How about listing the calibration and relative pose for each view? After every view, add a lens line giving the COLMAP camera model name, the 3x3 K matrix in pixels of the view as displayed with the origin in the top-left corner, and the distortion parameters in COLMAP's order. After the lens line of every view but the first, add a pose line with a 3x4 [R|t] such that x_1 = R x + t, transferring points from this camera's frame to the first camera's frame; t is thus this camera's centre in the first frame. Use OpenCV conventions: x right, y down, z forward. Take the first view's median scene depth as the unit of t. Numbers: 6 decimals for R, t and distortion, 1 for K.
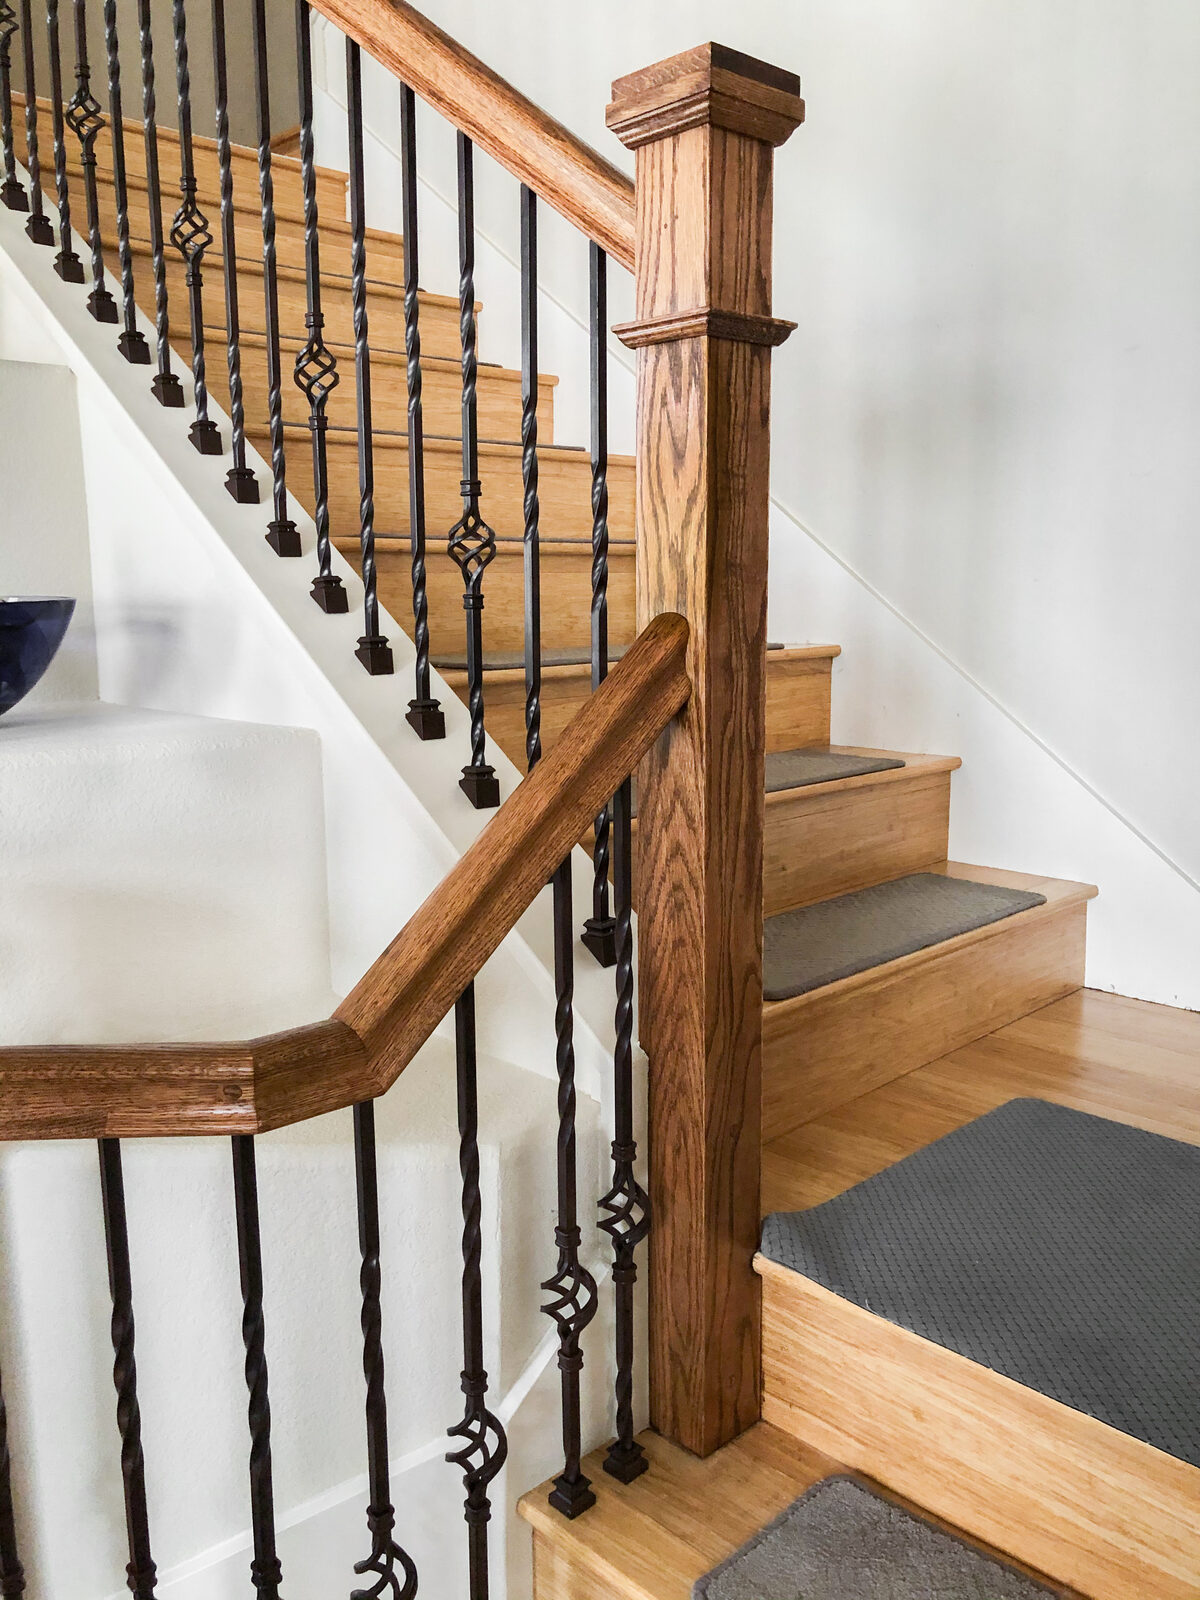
lens RADIAL K [[1300.8, 0, 595.0], [0, 1300.8, 799.1], [0, 0, 1]] dist [0.010487, -0.006143]
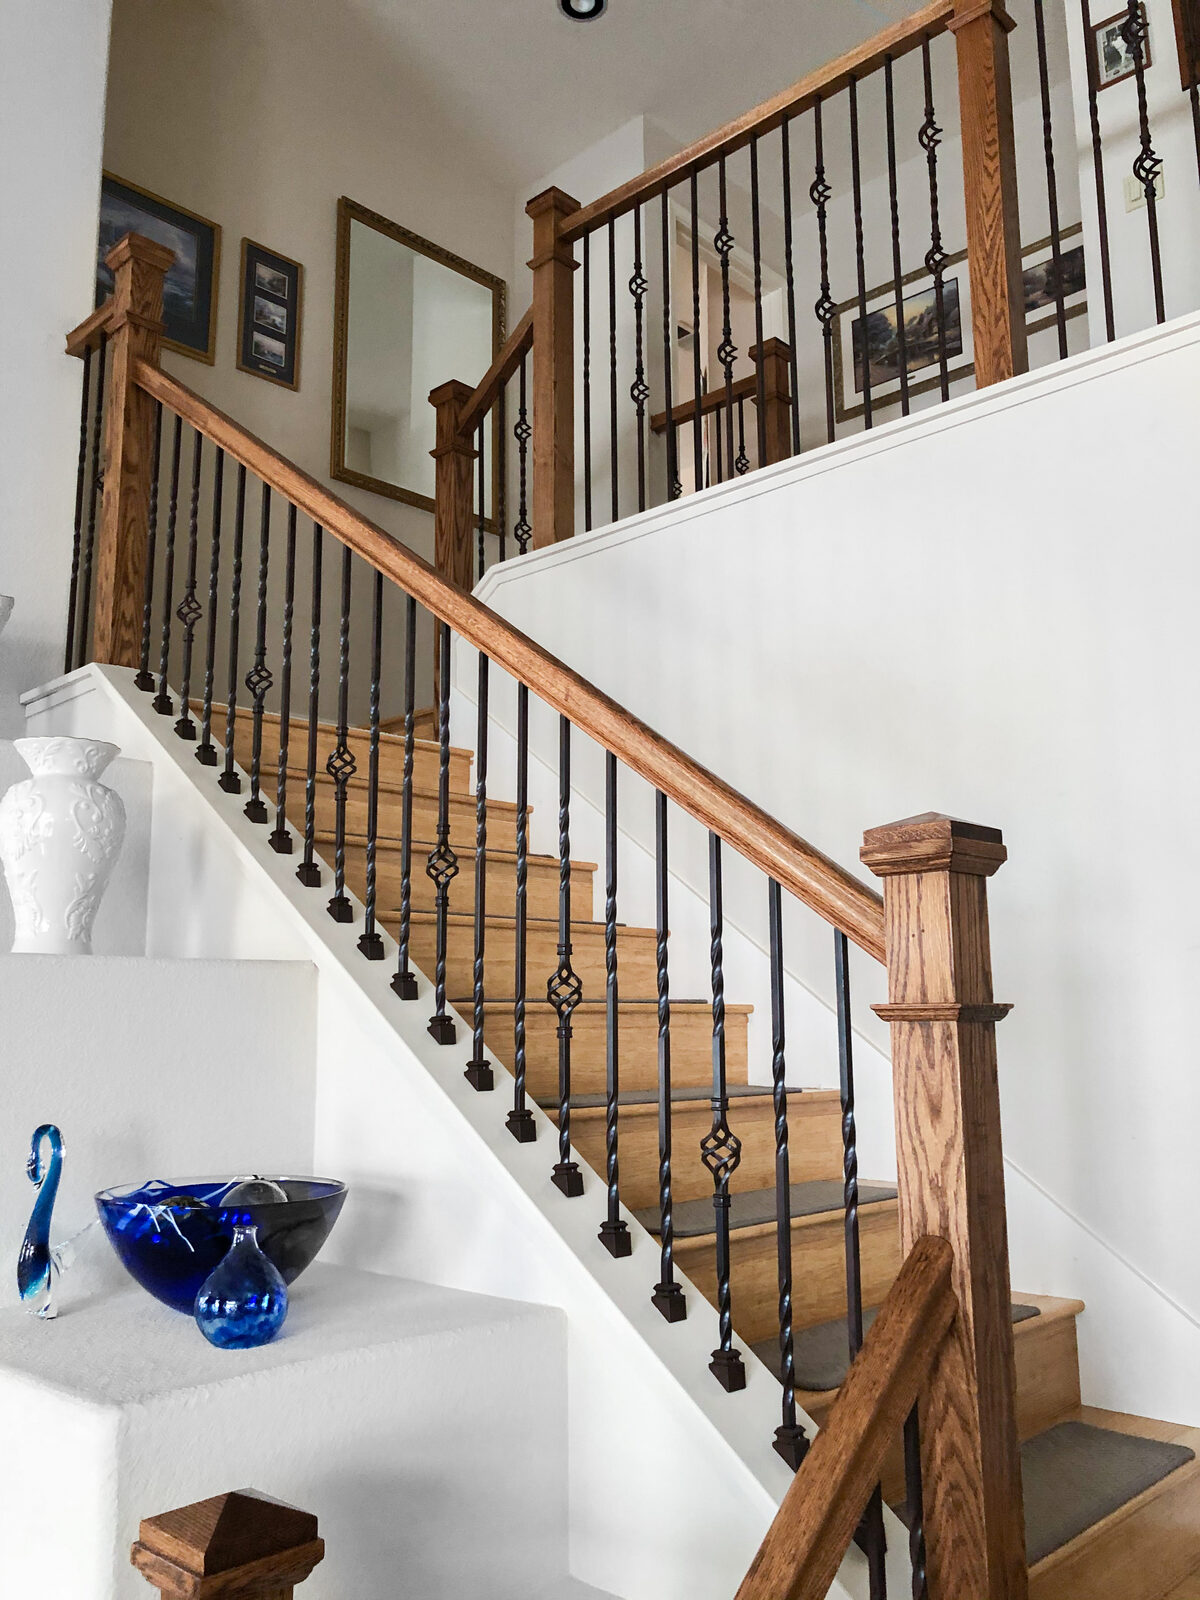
lens RADIAL K [[1300.8, 0, 606.1], [0, 1300.8, 793.8], [0, 0, 1]] dist [0.010487, -0.006143]
pose [[0.999358, 0.007030, 0.035125, -0.285393], [0.005193, 0.941757, -0.336255, -0.120802], [-0.035443, 0.336221, 0.941116, -0.269486]]
